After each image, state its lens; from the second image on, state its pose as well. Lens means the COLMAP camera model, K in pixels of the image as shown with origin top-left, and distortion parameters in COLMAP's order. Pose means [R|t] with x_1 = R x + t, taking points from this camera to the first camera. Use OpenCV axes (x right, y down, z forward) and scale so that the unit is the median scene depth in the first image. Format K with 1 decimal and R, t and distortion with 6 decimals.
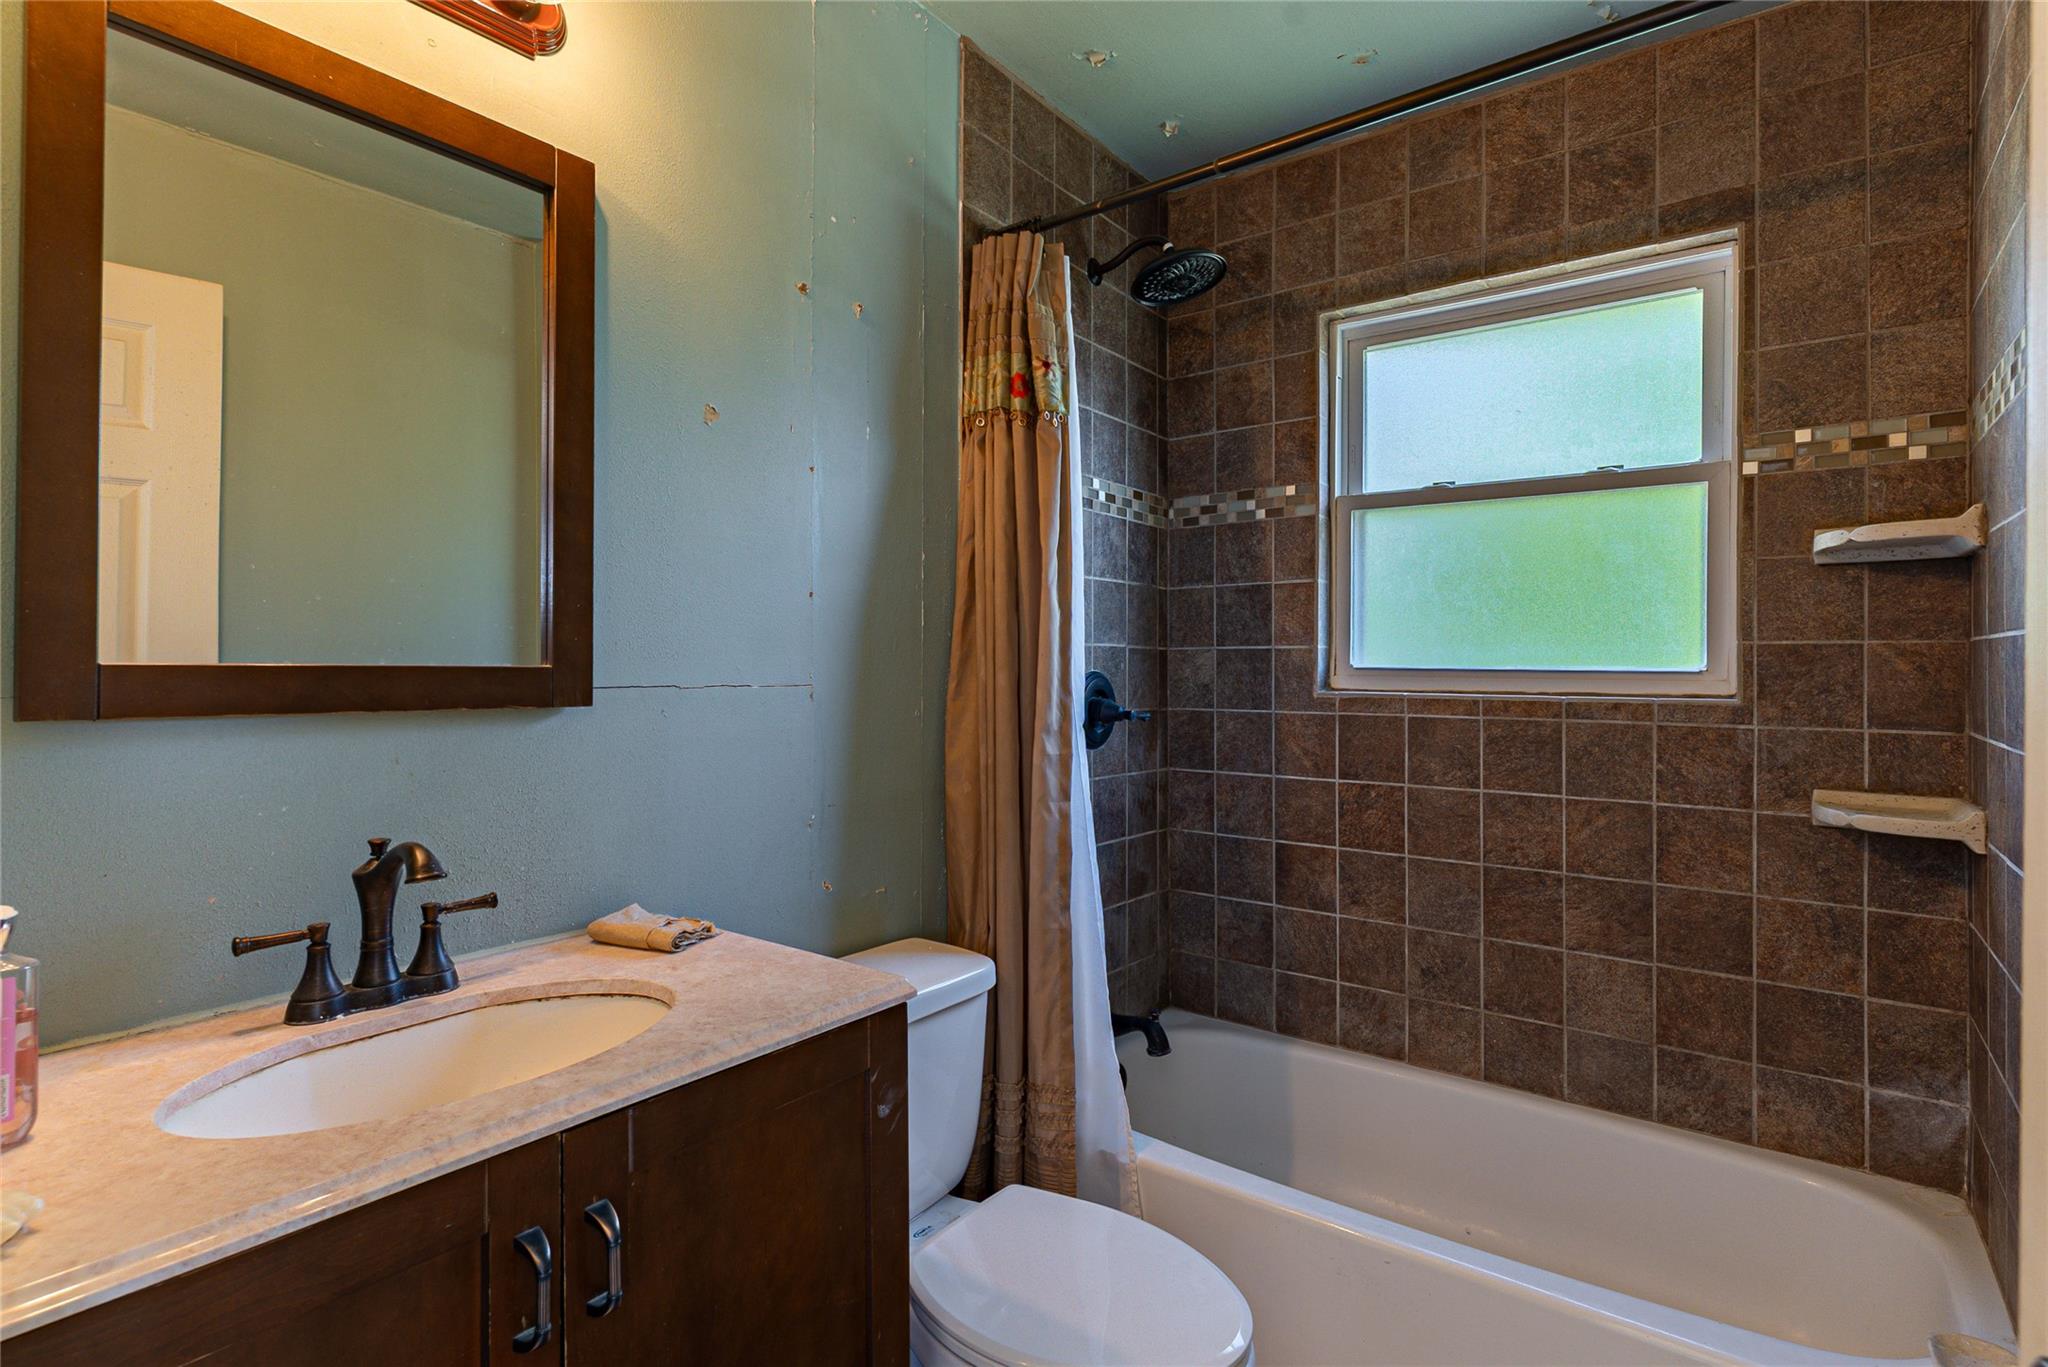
lens RADIAL K [[998.3, 0, 1018.1], [0, 998.3, 667.1], [0, 0, 1]] dist [0.004661, -0.000370]
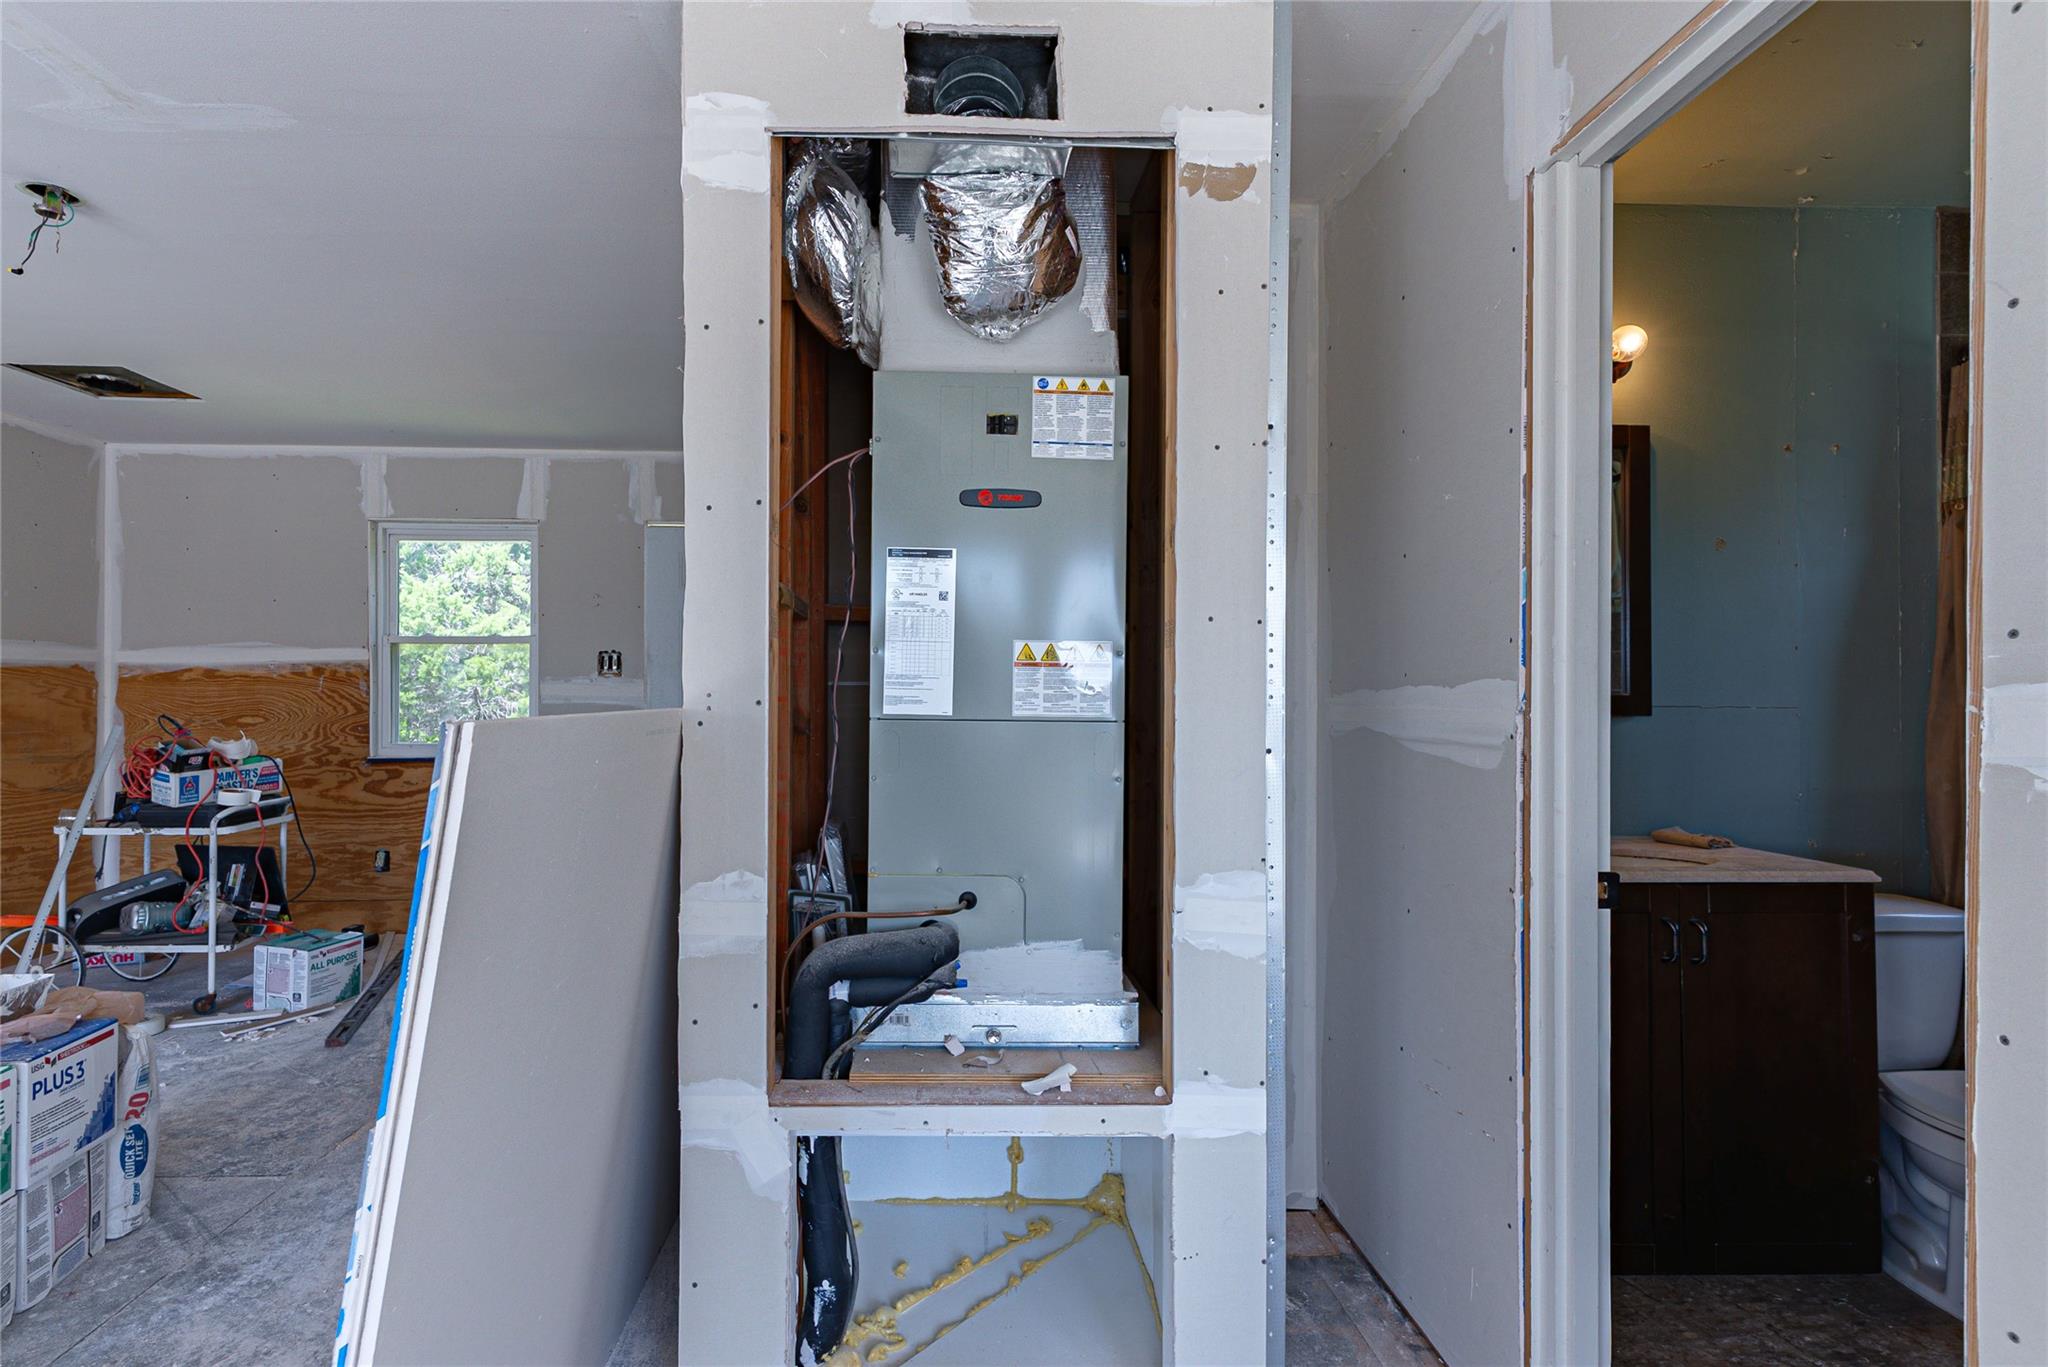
lens RADIAL K [[998.3, 0, 984.7], [0, 998.3, 683.2], [0, 0, 1]] dist [0.004661, -0.000370]
pose [[0.645382, -0.009500, -0.763801, 0.133997], [0.001908, 0.999940, -0.010825, -0.003209], [0.763857, 0.005529, 0.645361, -0.783729]]
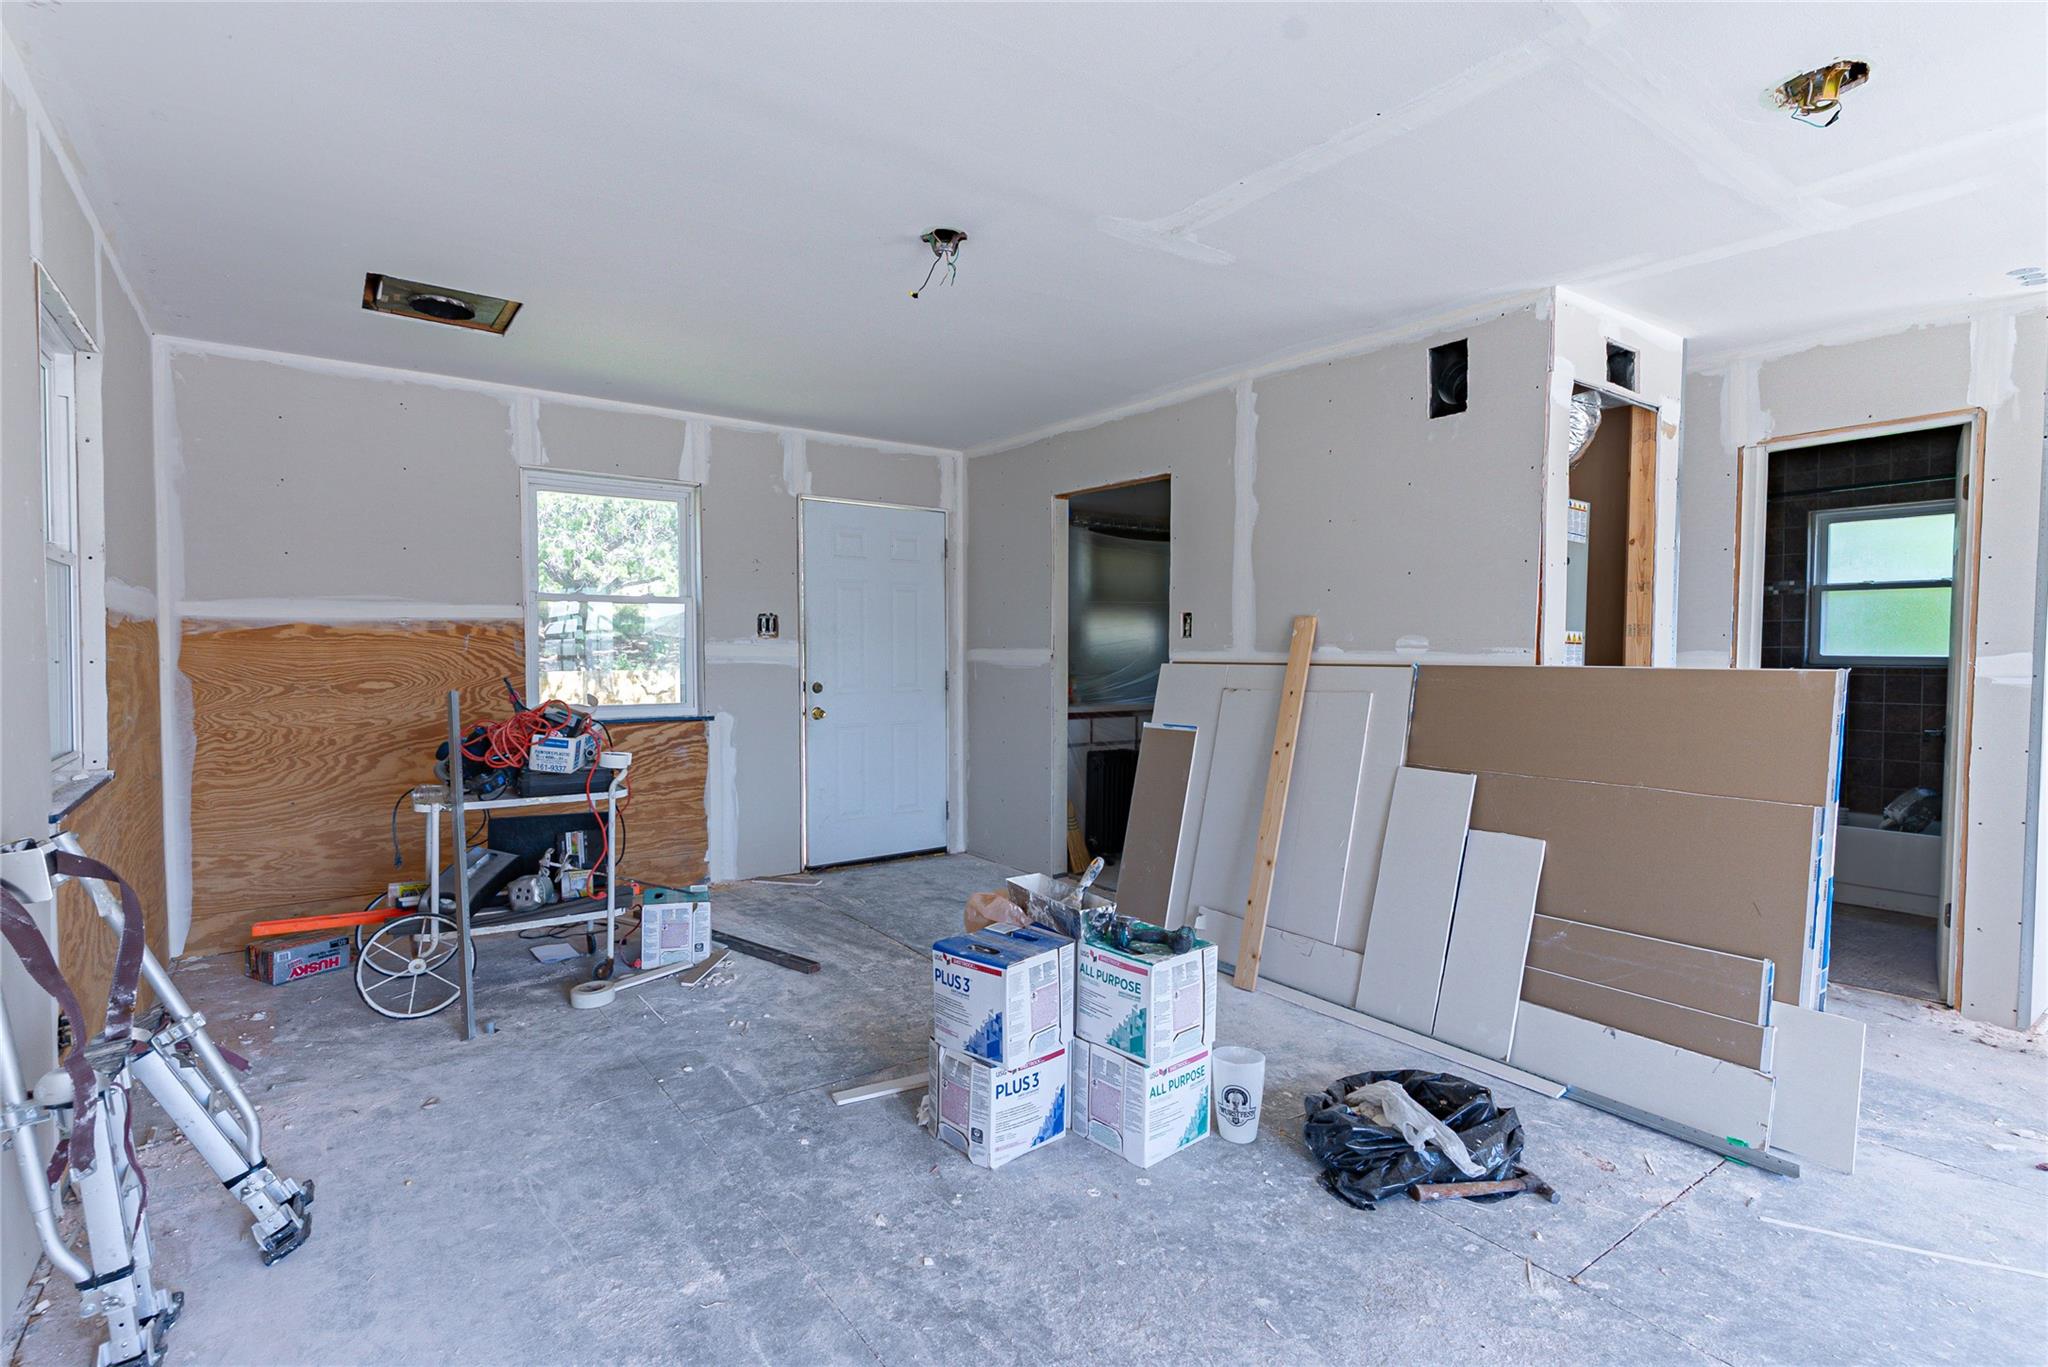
lens RADIAL K [[998.3, 0, 988.8], [0, 998.3, 678.7], [0, 0, 1]] dist [0.004661, -0.000370]
pose [[0.960549, 0.006900, -0.278024, -1.166313], [0.001126, 0.999587, 0.028699, -0.017413], [0.278107, -0.027880, 0.960145, -2.388288]]
